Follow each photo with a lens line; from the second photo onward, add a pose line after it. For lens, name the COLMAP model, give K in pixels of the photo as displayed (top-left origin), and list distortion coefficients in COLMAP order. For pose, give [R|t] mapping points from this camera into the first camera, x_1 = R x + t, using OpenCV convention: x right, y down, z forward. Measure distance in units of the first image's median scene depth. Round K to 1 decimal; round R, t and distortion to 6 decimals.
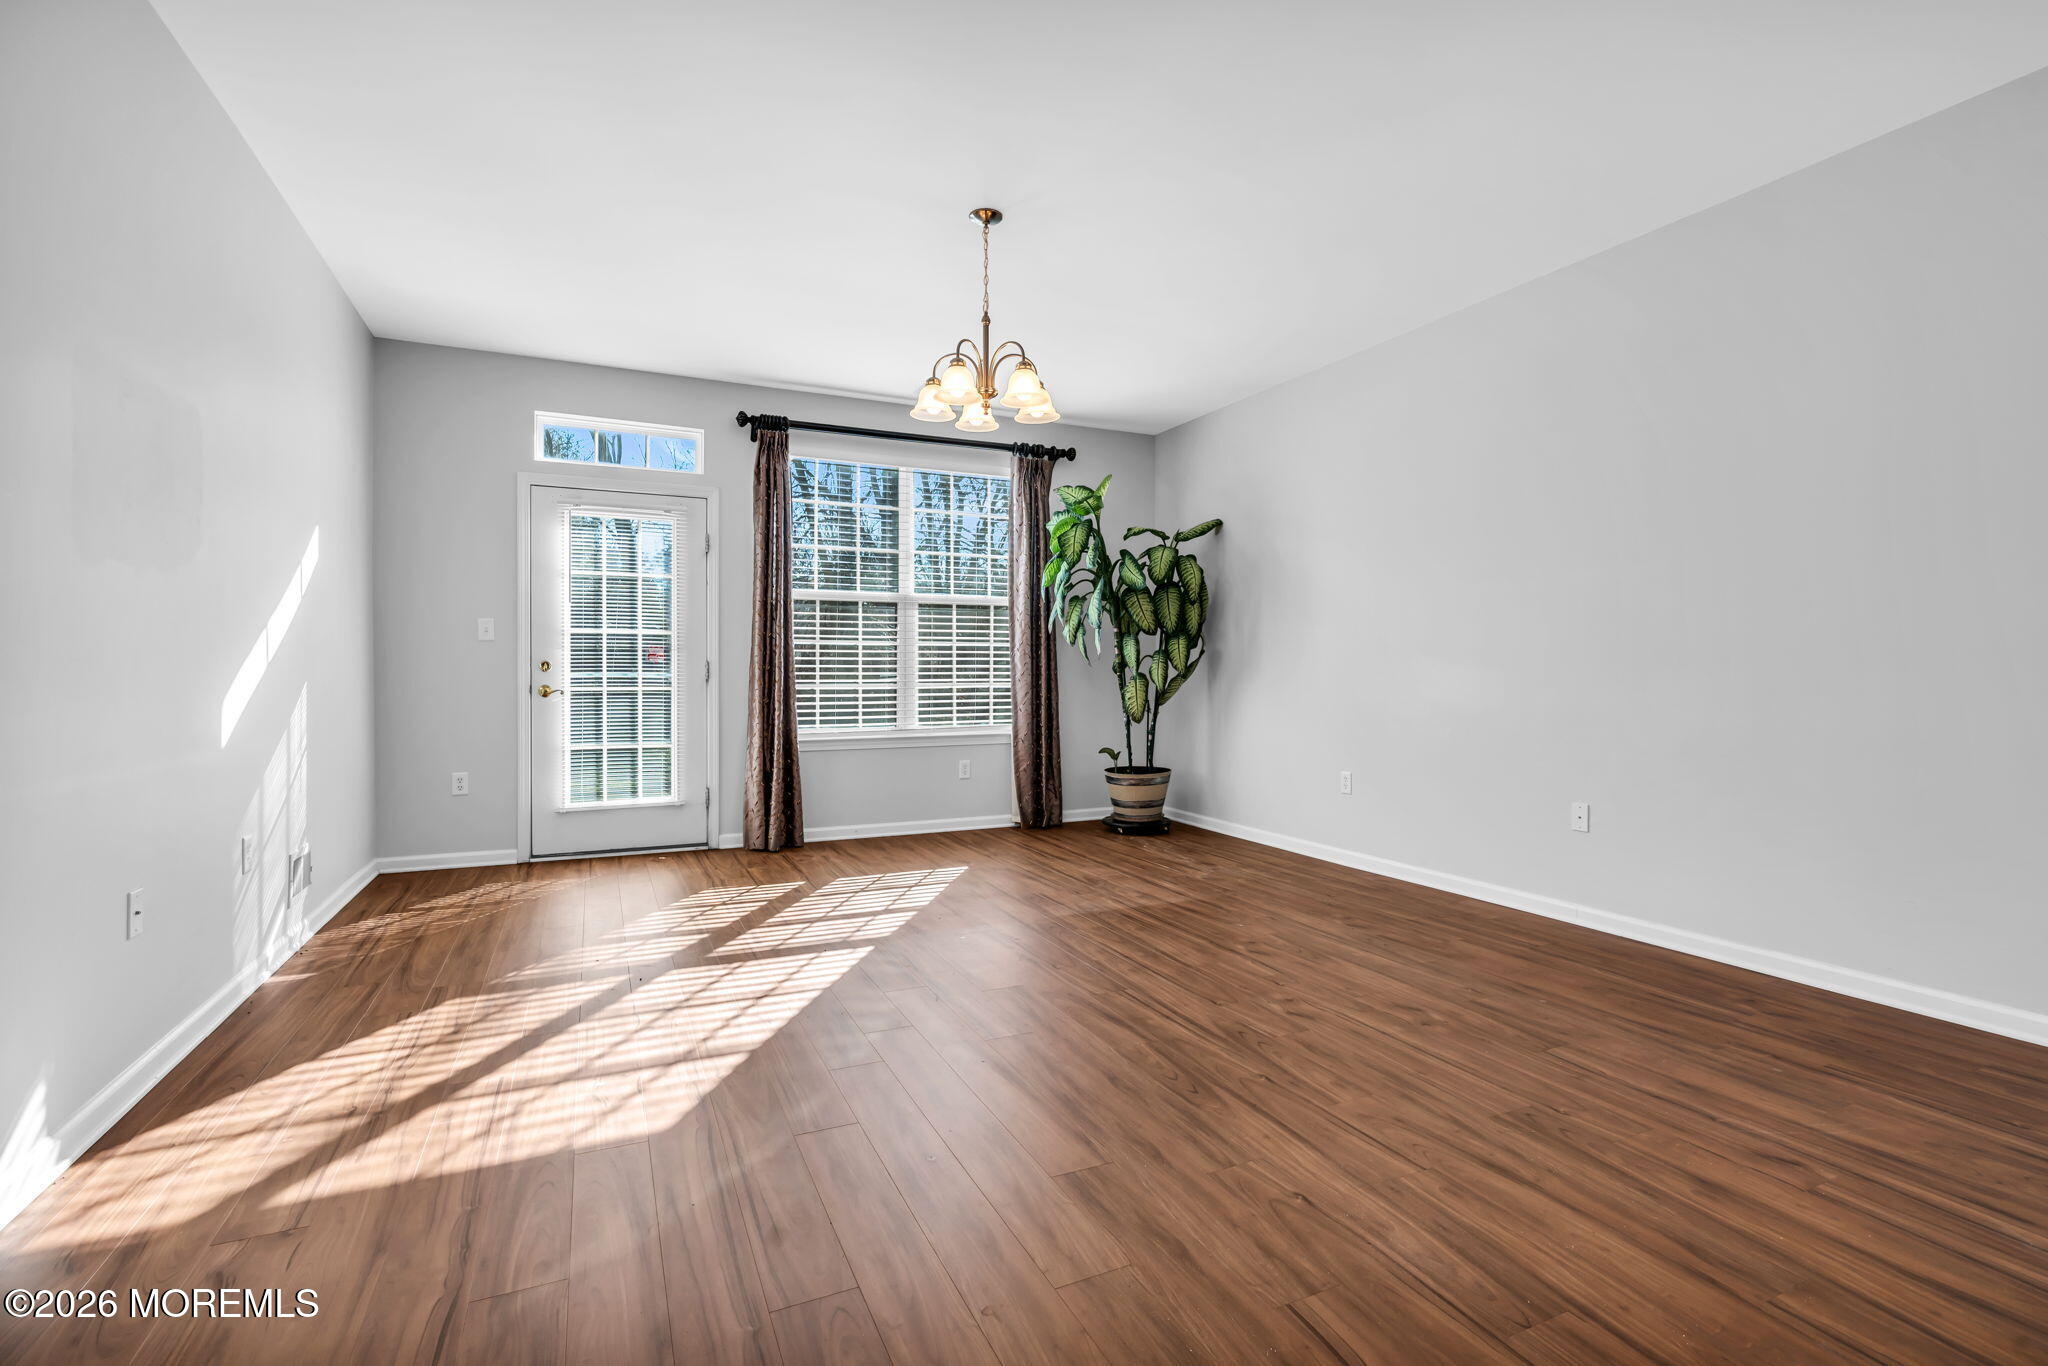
lens RADIAL K [[927.8, 0, 1020.3], [0, 927.8, 677.7], [0, 0, 1]] dist [-0.003798, 0.000019]
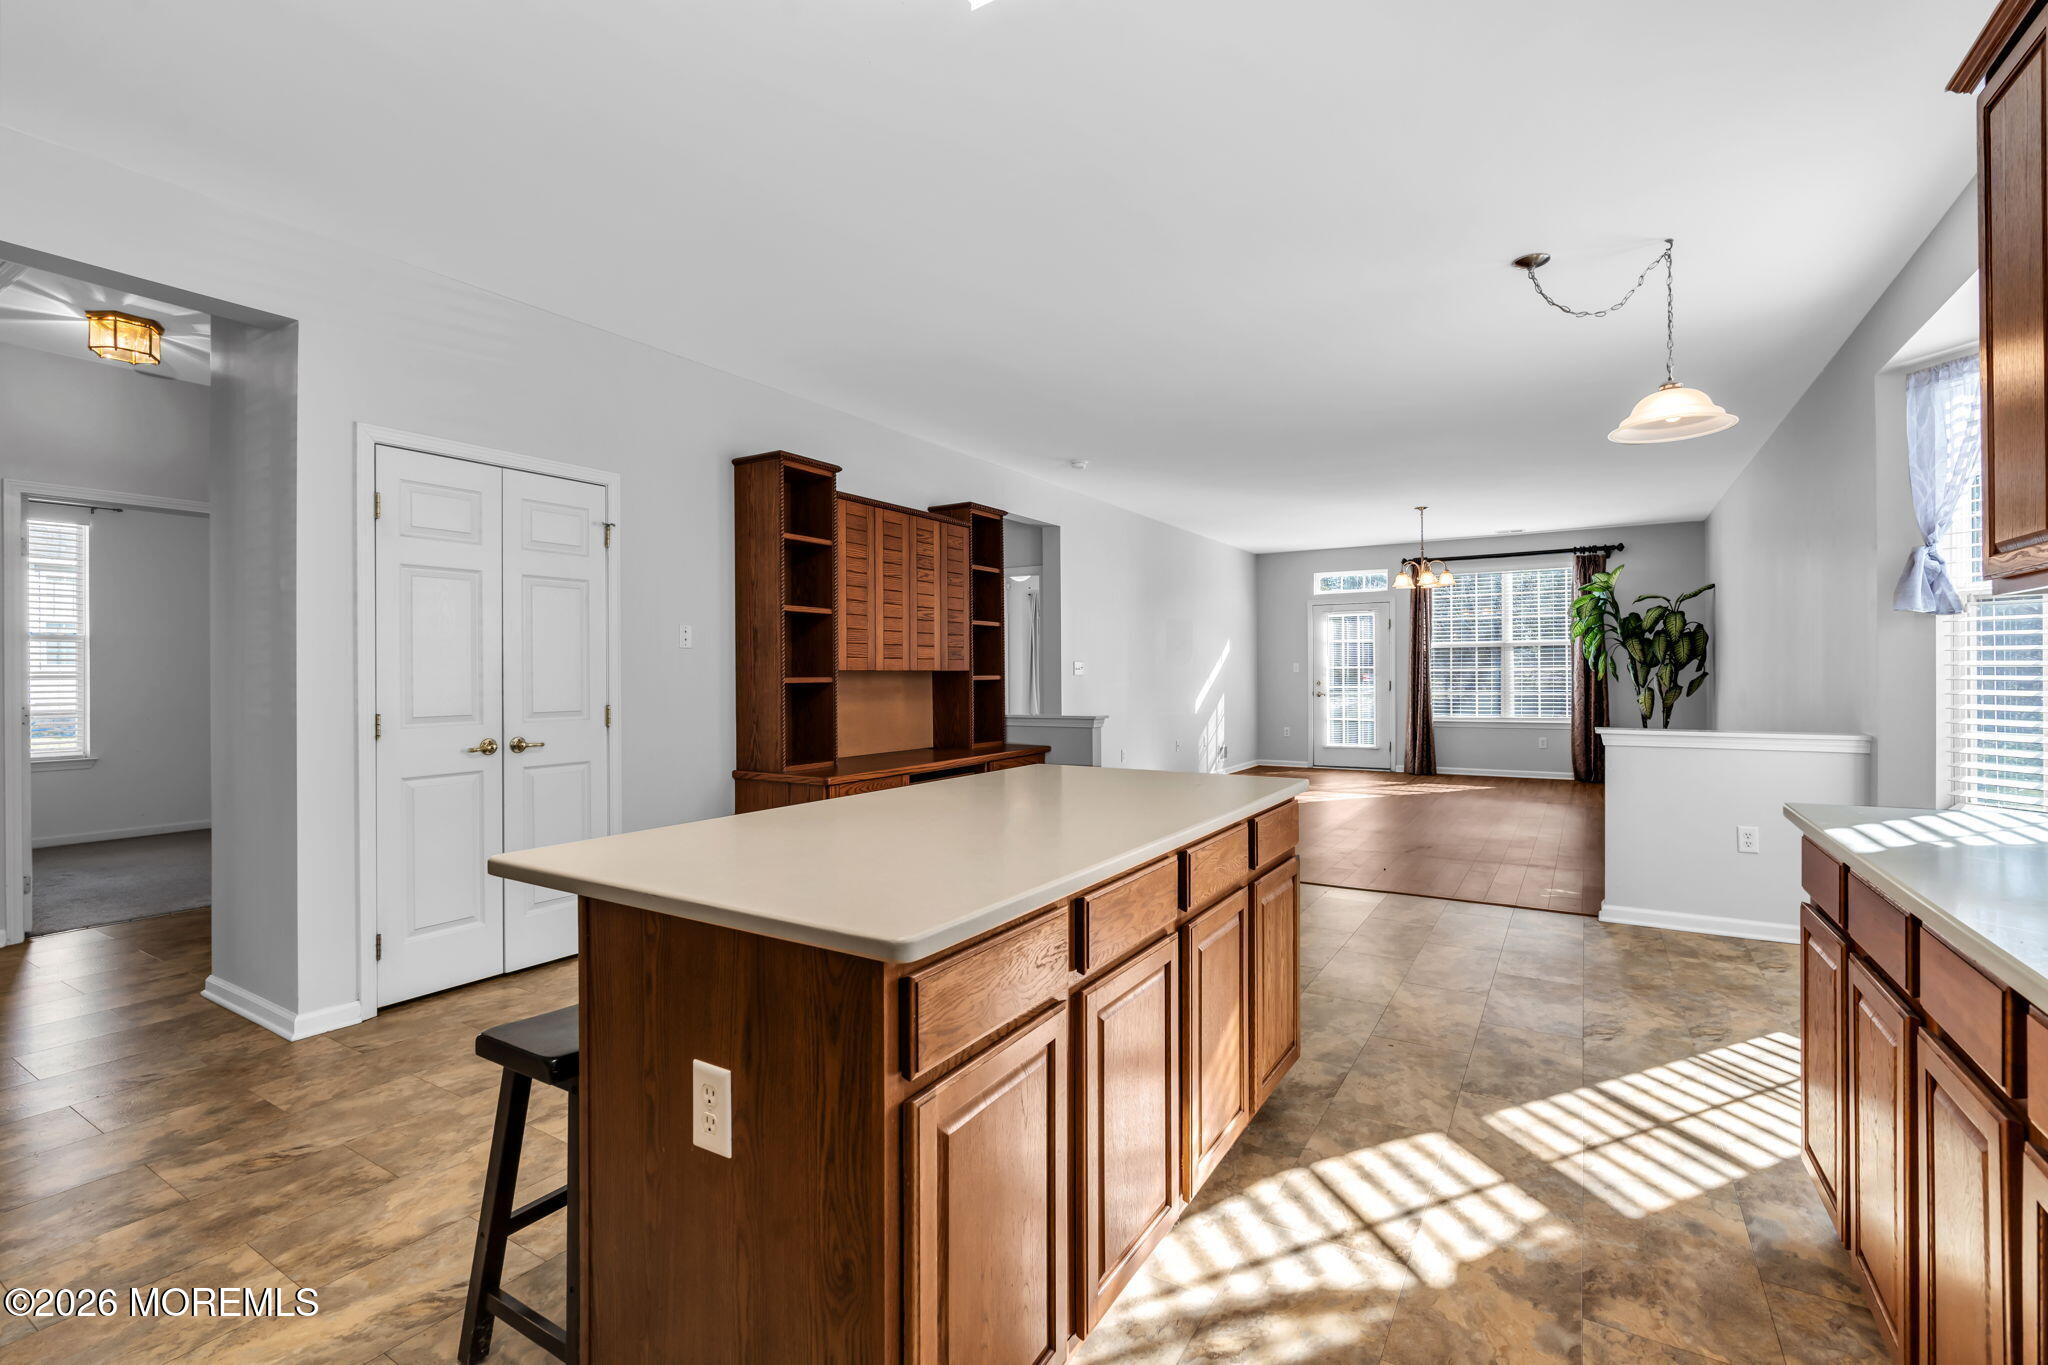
lens RADIAL K [[917.2, 0, 1020.2], [0, 917.2, 676.3], [0, 0, 1]] dist [-0.005815, 0.001225]
pose [[0.547675, -0.001377, -0.836690, 1.427424], [0.003806, 0.999992, 0.000845, -0.050479], [0.836682, -0.003647, 0.547676, -1.255348]]
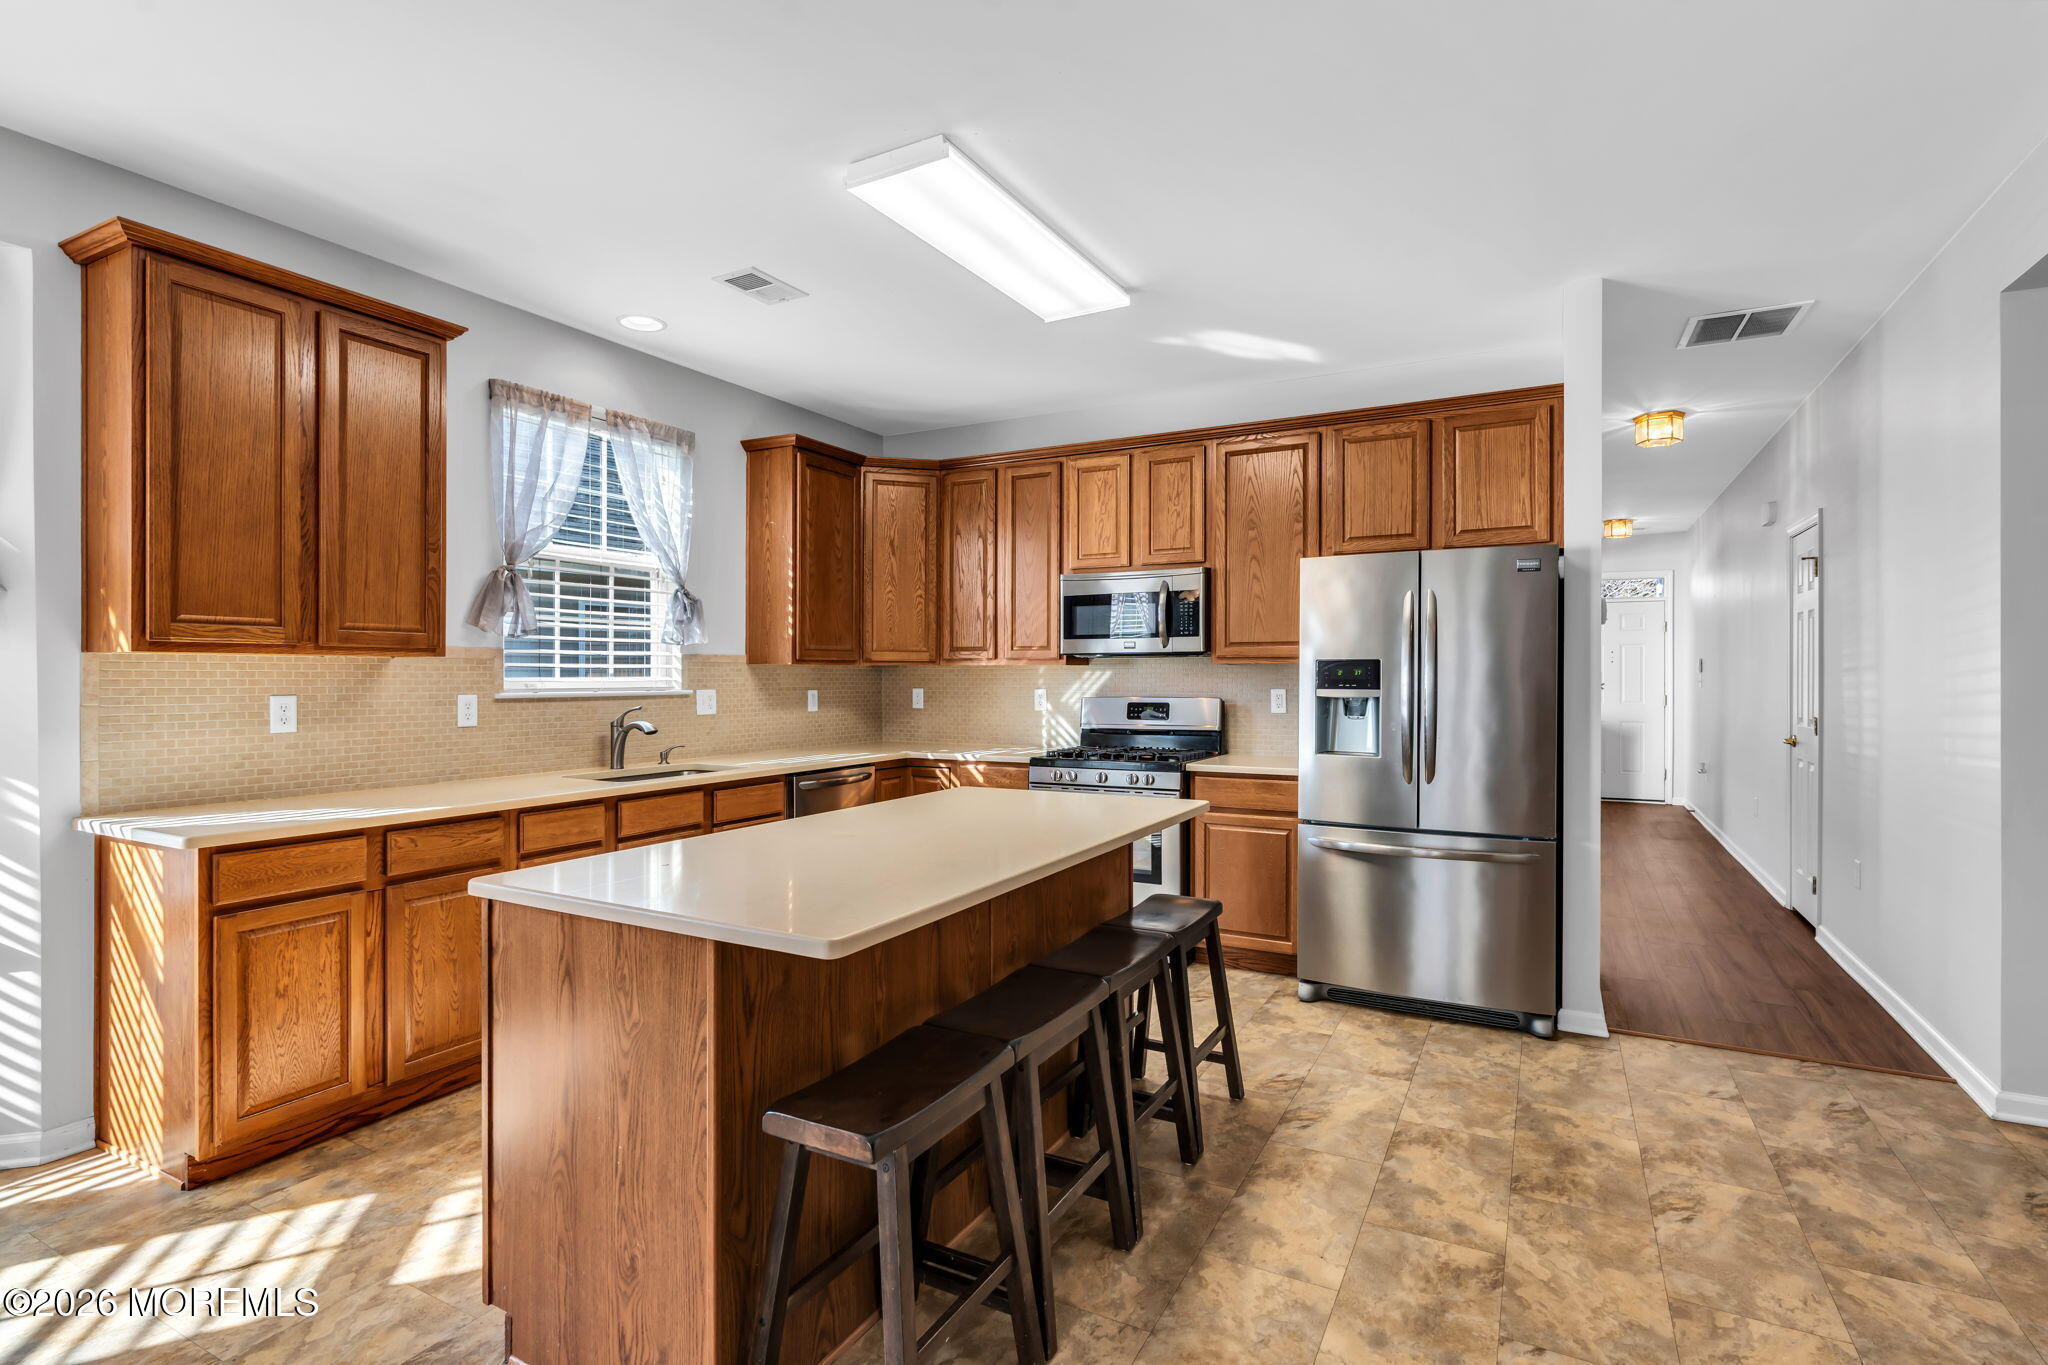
lens RADIAL K [[983.1, 0, 1016.8], [0, 983.1, 678.2], [0, 0, 1]] dist [-0.003921, 0.000017]
pose [[-0.595836, -0.001857, 0.803104, 0.296472], [0.002083, 0.999990, 0.003857, -0.078649], [-0.803104, 0.003971, -0.595826, -0.557869]]
